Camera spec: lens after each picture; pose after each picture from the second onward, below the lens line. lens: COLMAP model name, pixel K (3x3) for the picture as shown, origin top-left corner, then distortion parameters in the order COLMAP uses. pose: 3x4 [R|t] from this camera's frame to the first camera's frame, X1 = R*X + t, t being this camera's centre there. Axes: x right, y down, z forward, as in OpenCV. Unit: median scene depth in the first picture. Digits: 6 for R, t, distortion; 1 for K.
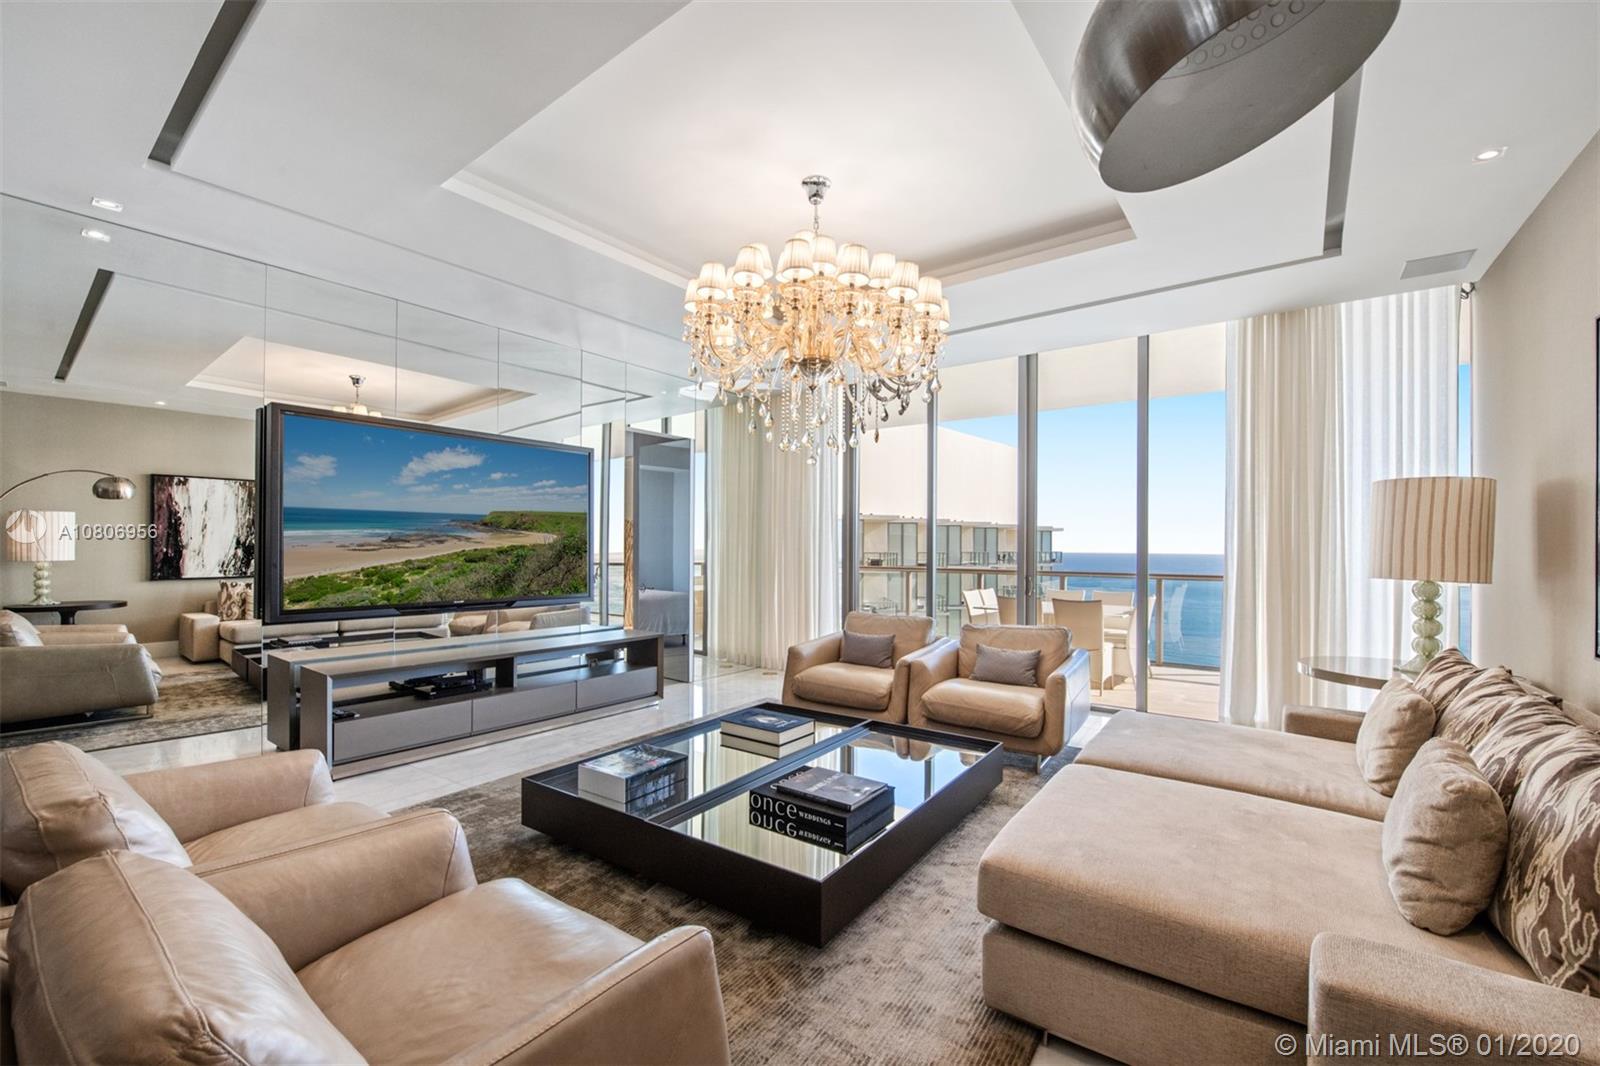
lens RADIAL K [[658.7, 0, 801.8], [0, 658.7, 538.2], [0, 0, 1]] dist [-0.024031, 0.000235]
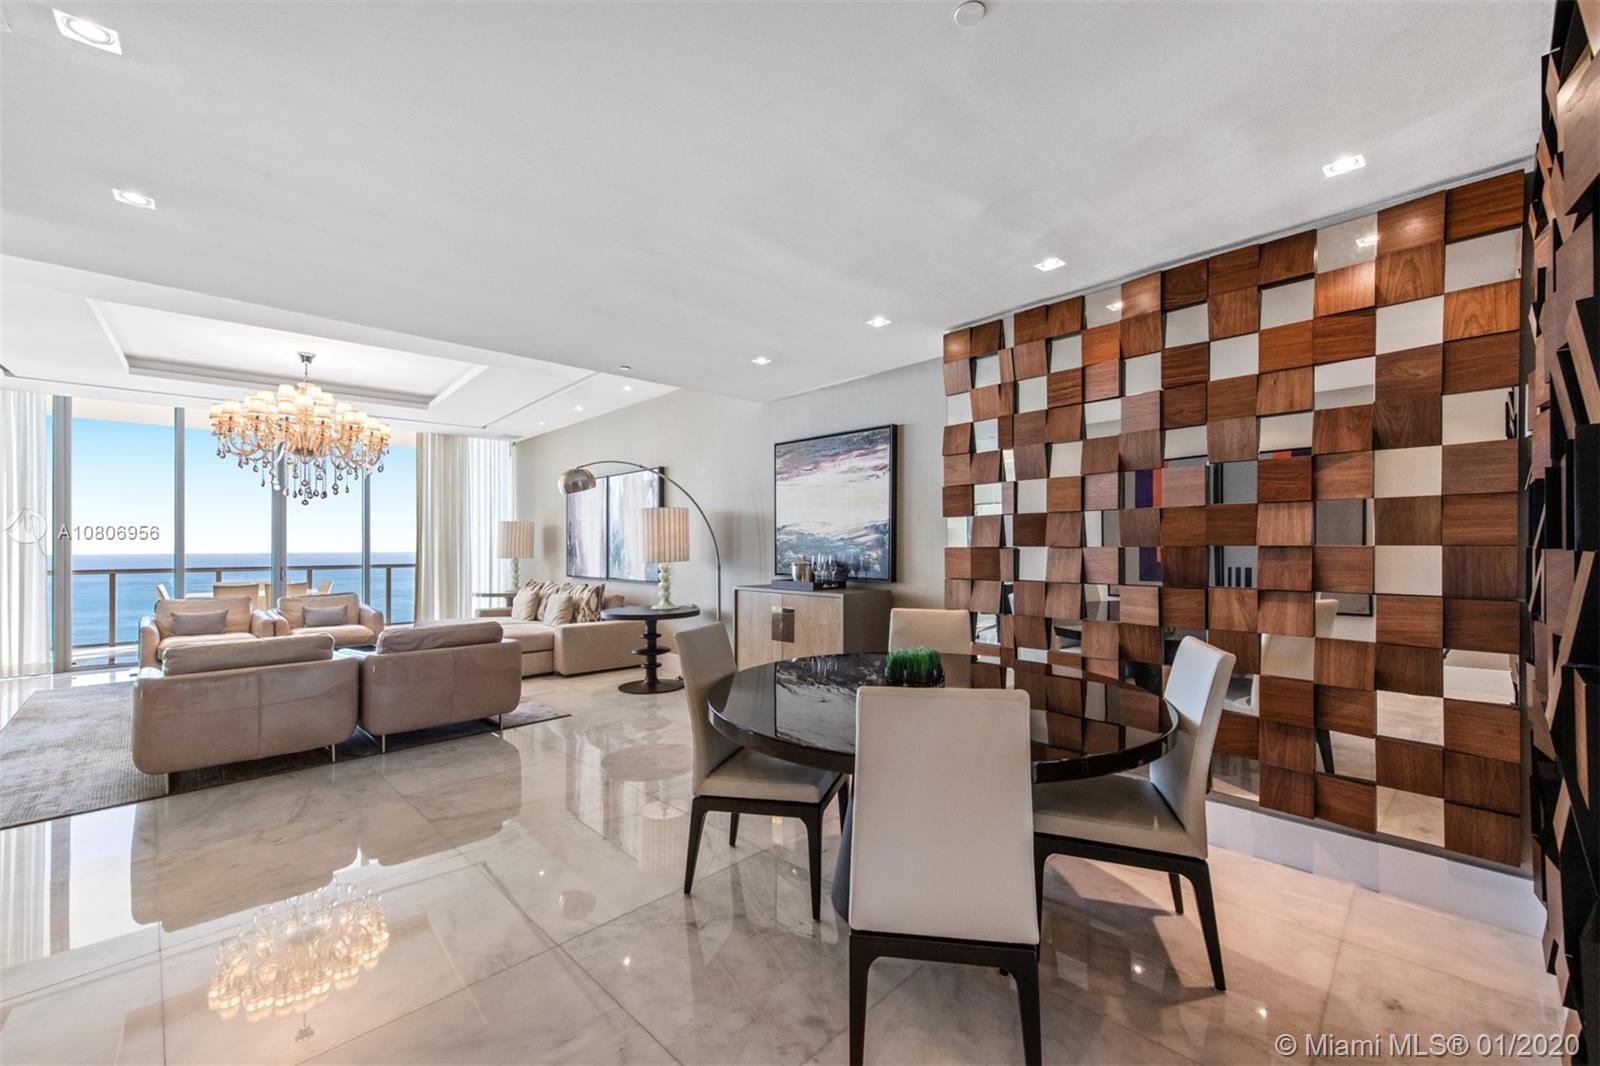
lens RADIAL K [[652.3, 0, 820.0], [0, 652.3, 548.5], [0, 0, 1]] dist [-0.000055, -0.000064]
pose [[0.183269, -0.010296, 0.983009, -1.481012], [-0.007192, 0.999904, 0.011814, -0.017220], [-0.983036, -0.009235, 0.183177, -0.754794]]
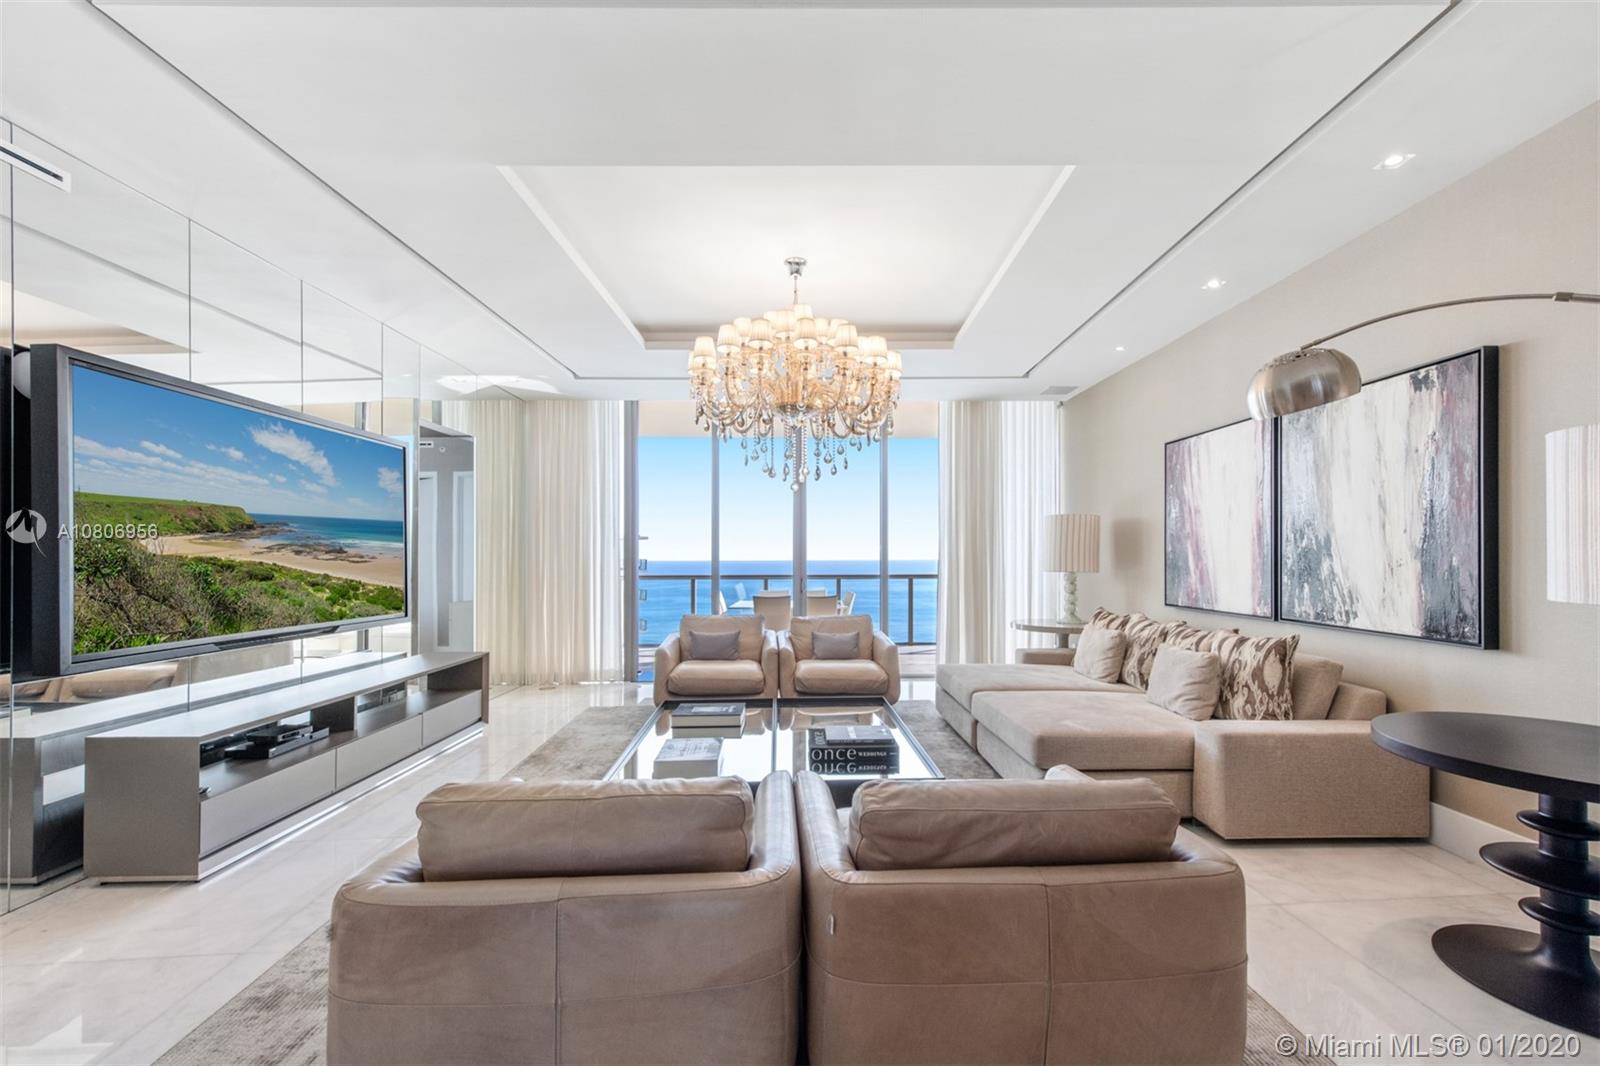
lens RADIAL K [[652.3, 0, 820.0], [0, 652.3, 548.5], [0, 0, 1]] dist [-0.000055, -0.000064]
pose [[0.793034, -0.000670, 0.609178, -0.665381], [0.000248, 1.000000, 0.000777, -0.001123], [-0.609178, -0.000465, 0.793033, -0.006873]]
